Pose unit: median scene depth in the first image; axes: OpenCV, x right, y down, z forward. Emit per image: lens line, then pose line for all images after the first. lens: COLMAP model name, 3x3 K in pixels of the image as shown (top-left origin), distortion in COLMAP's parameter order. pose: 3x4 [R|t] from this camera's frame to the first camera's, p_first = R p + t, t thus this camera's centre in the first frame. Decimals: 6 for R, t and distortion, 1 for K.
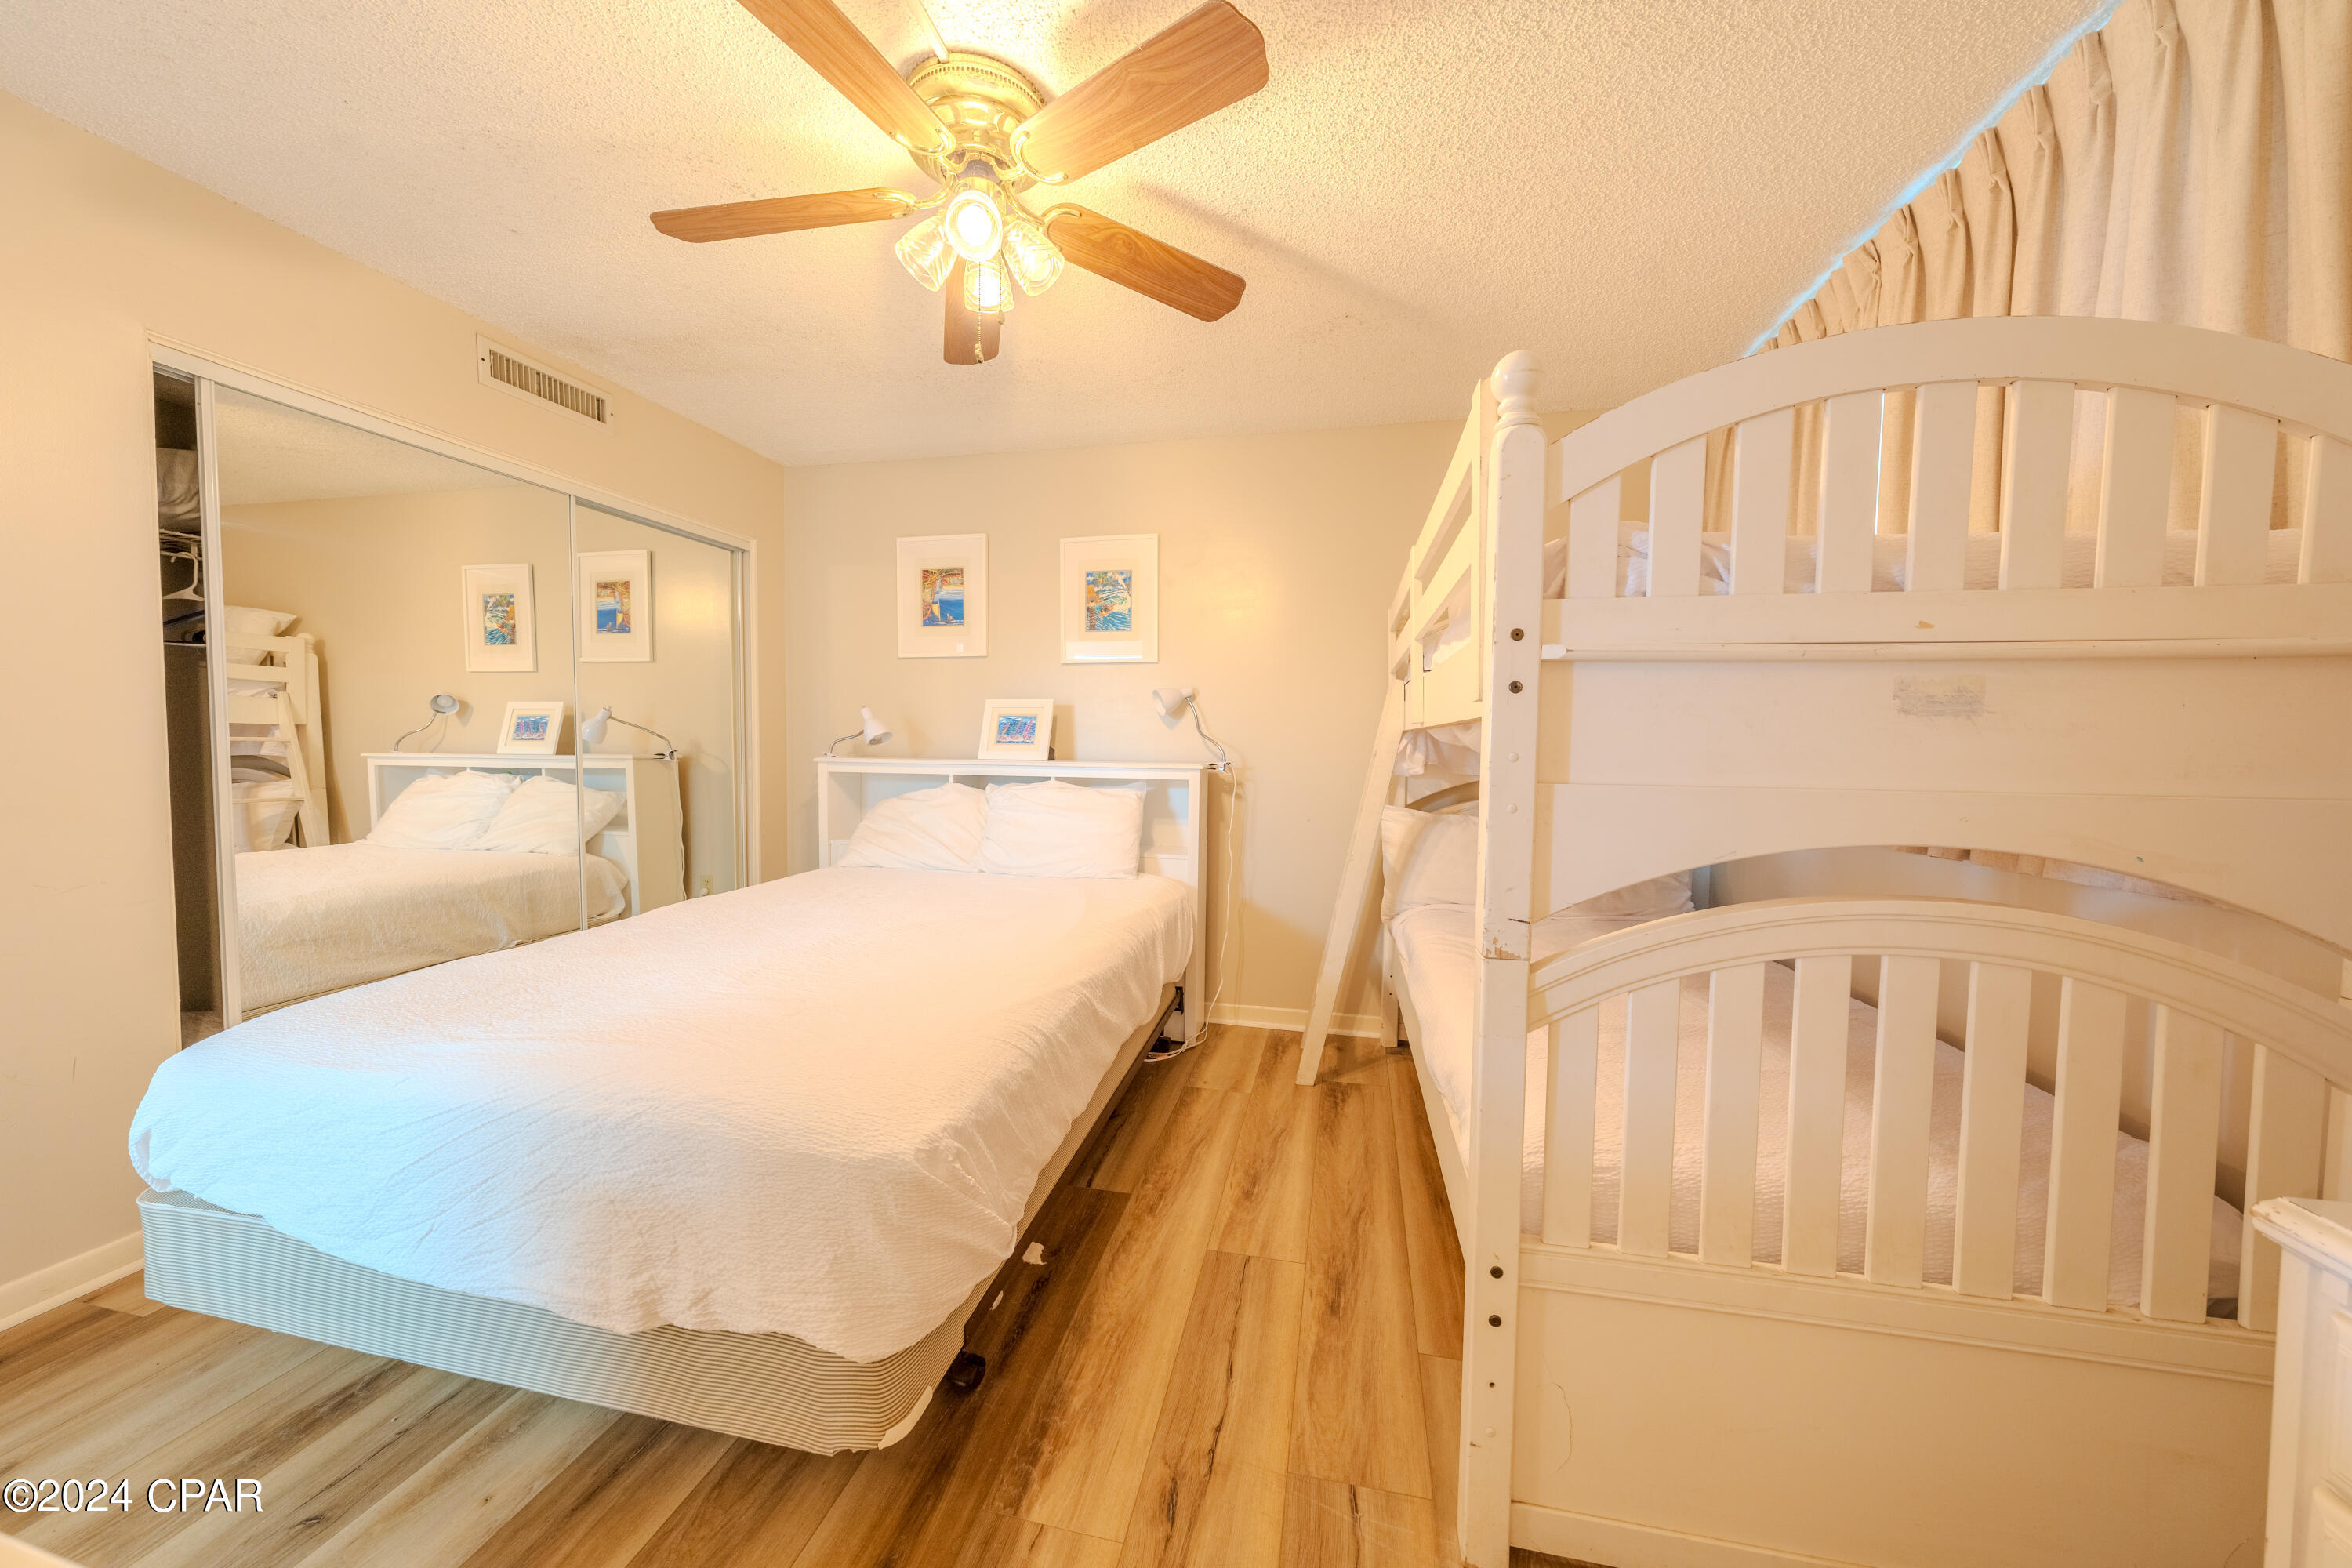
lens RADIAL K [[787.6, 0, 1176.0], [0, 787.6, 784.0], [0, 0, 1]] dist [-0.005283, -0.000002]
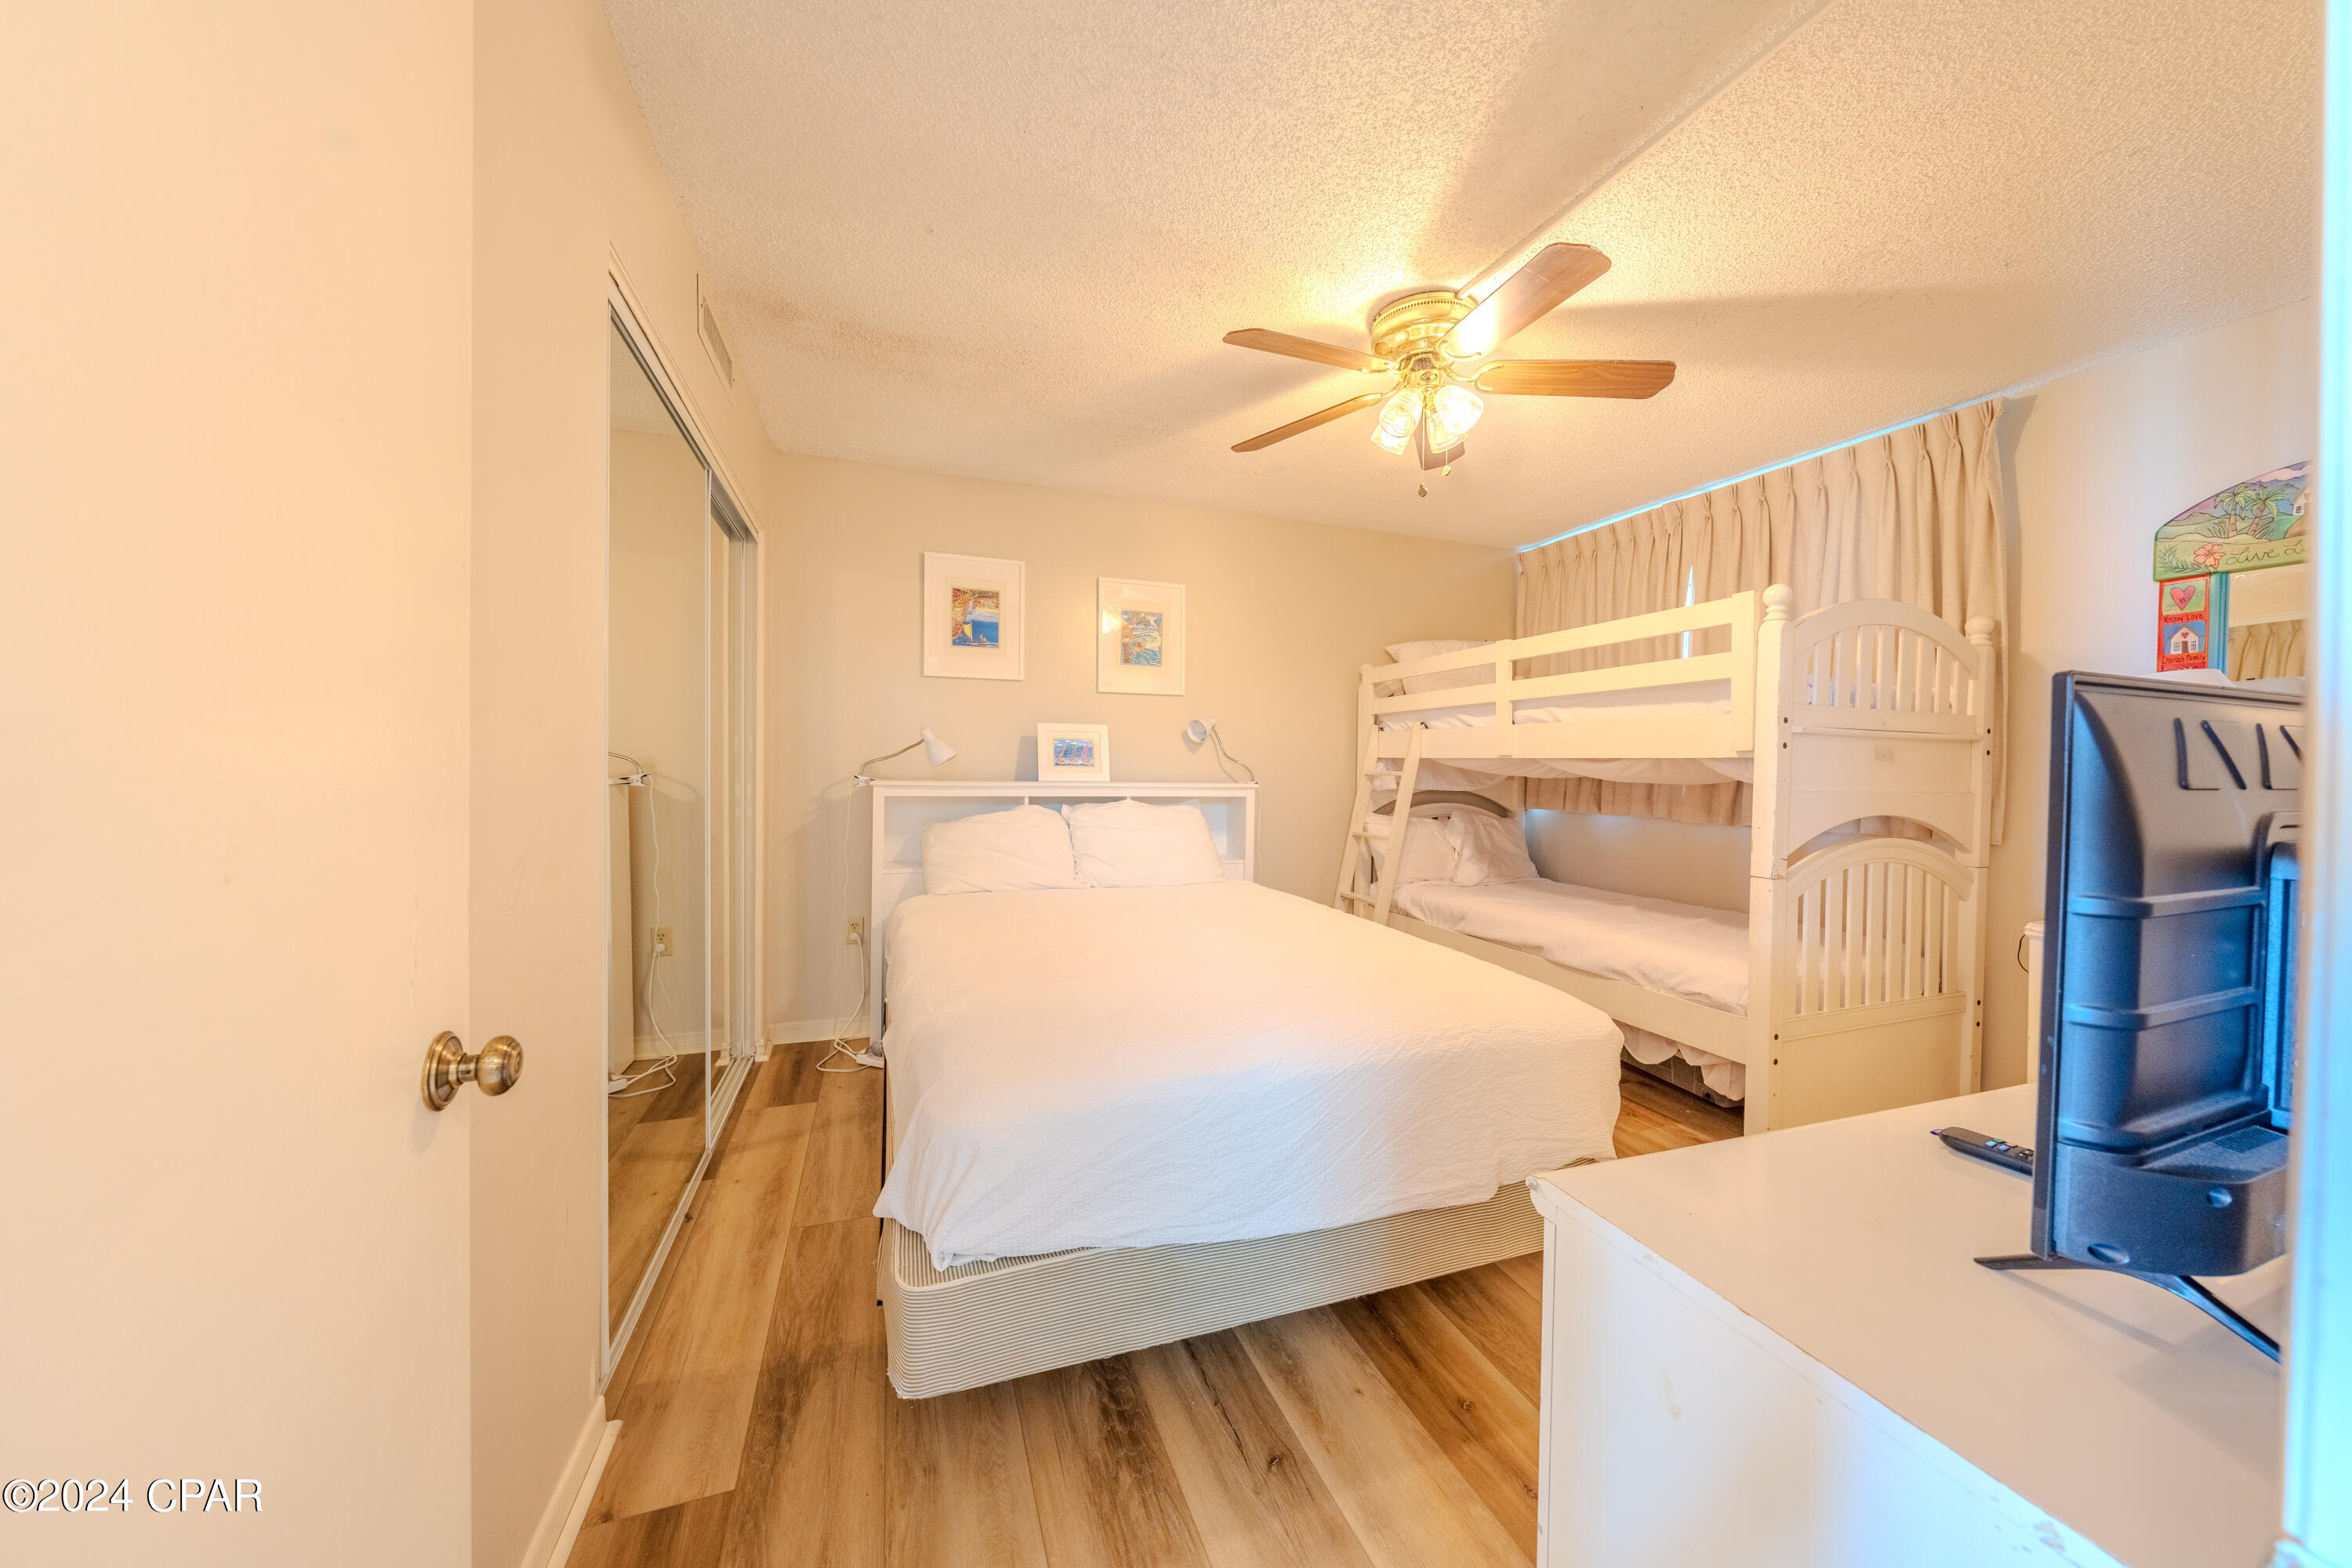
lens RADIAL K [[787.6, 0, 1176.0], [0, 787.6, 784.0], [0, 0, 1]] dist [-0.005283, -0.000002]
pose [[0.852213, -0.011205, 0.523076, -0.631883], [0.021858, 0.999660, -0.014198, -0.009015], [-0.522739, 0.023533, 0.852168, 0.027779]]
